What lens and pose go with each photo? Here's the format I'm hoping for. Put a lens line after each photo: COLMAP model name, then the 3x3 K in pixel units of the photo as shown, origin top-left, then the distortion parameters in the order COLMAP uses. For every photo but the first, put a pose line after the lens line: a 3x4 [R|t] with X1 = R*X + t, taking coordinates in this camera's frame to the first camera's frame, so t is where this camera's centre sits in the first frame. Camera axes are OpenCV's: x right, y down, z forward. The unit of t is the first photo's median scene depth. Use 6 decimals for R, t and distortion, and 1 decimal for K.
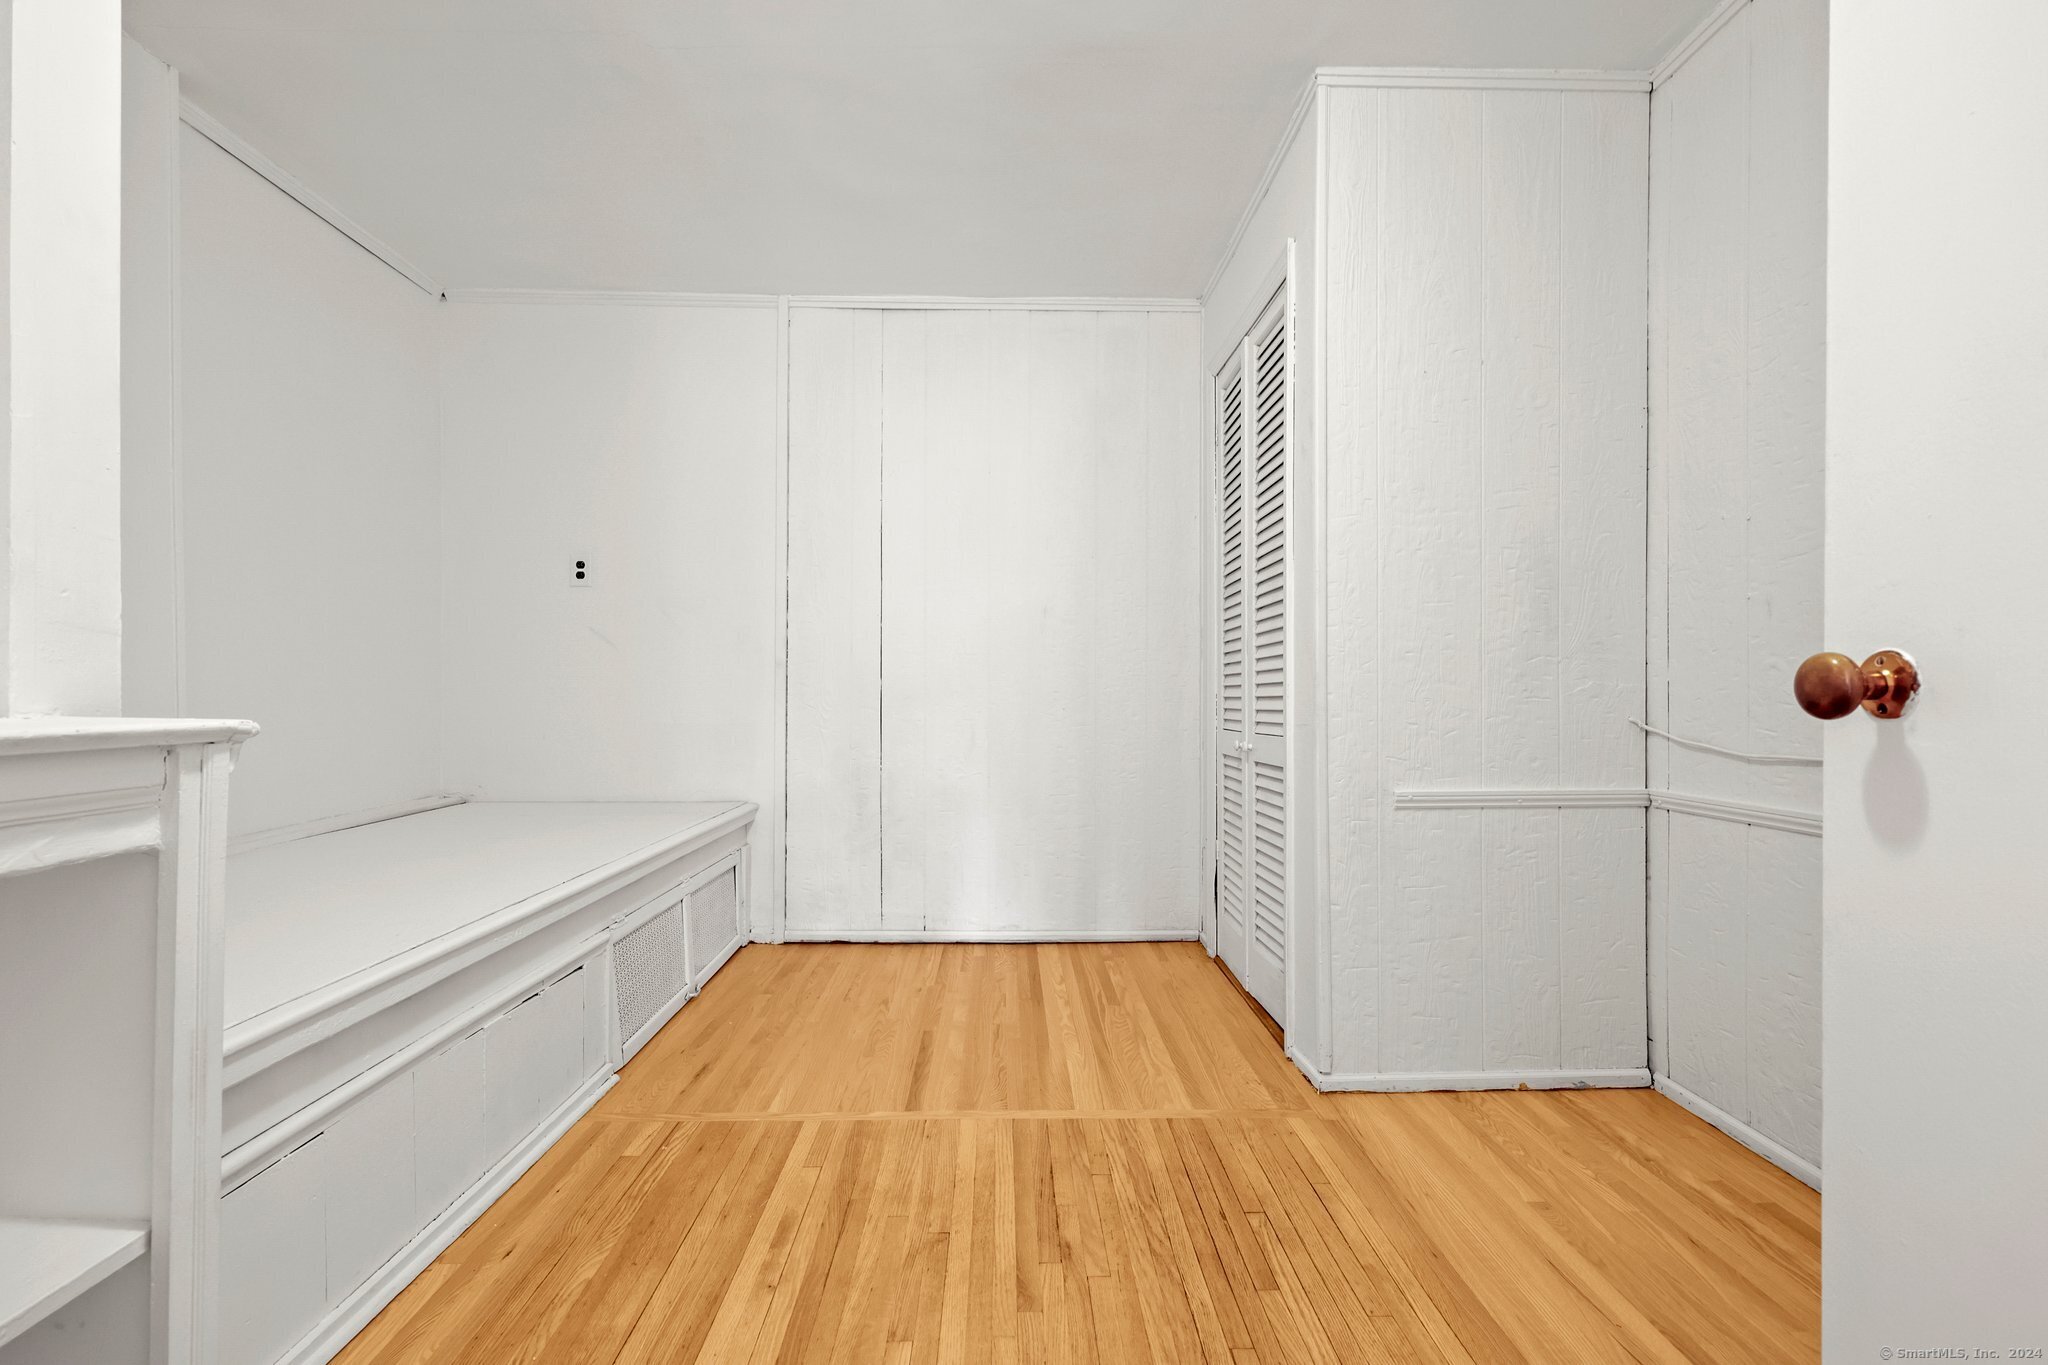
lens RADIAL K [[854.2, 0, 1027.0], [0, 854.2, 668.1], [0, 0, 1]] dist [0.000855, 0.000273]
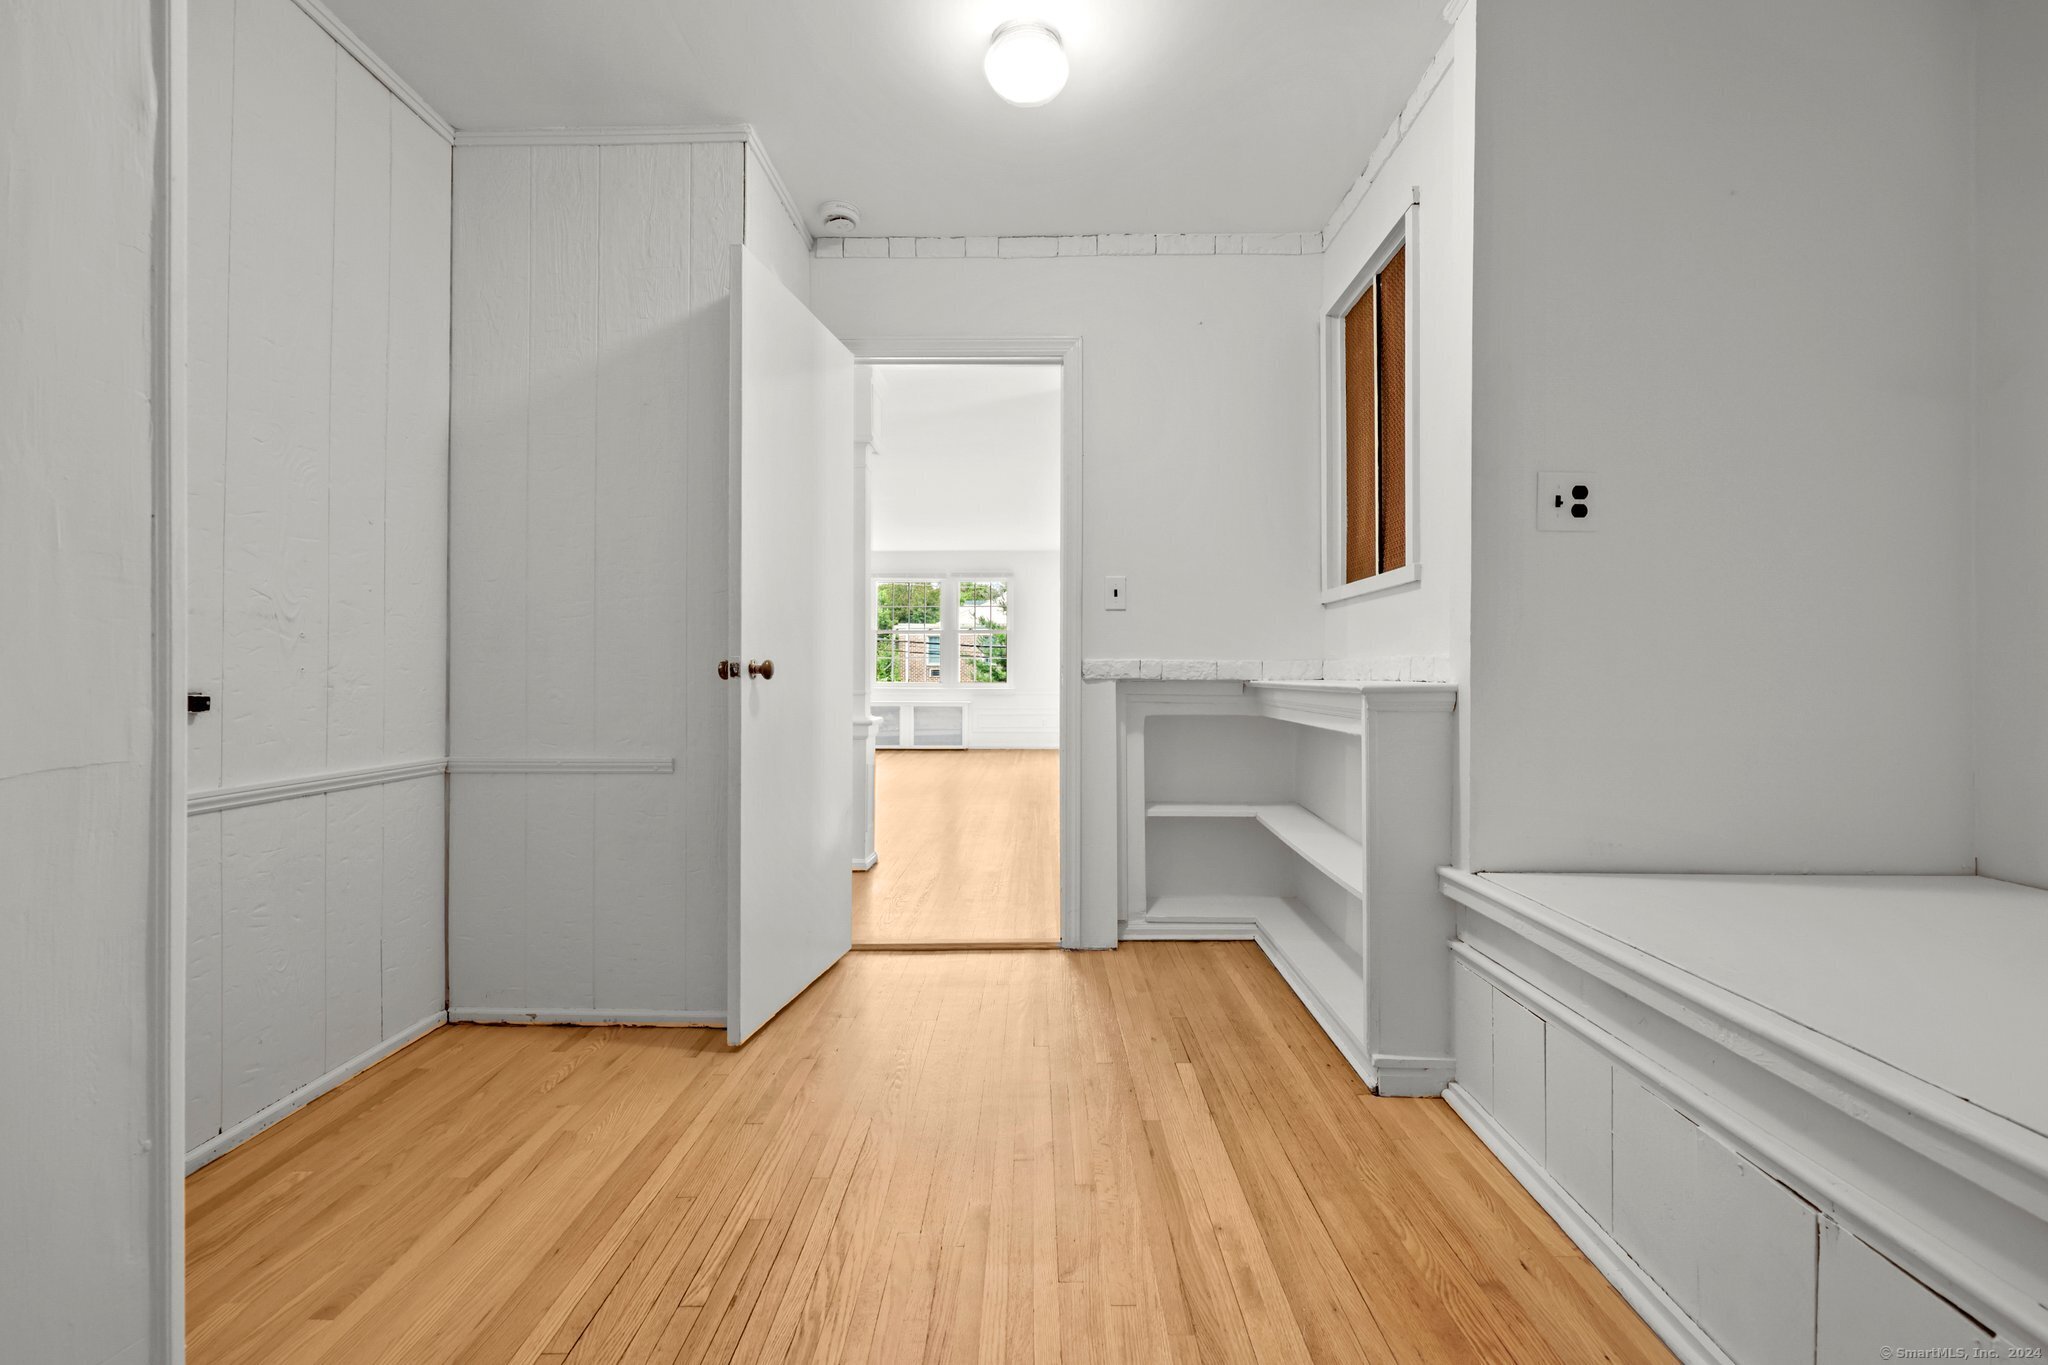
lens RADIAL K [[854.2, 0, 1027.0], [0, 854.2, 668.1], [0, 0, 1]] dist [0.000855, 0.000273]
pose [[-0.999291, 0.002834, 0.037543, -0.097827], [0.001757, 0.999587, -0.028675, 0.051932], [-0.037609, -0.028589, -0.998883, 2.003691]]
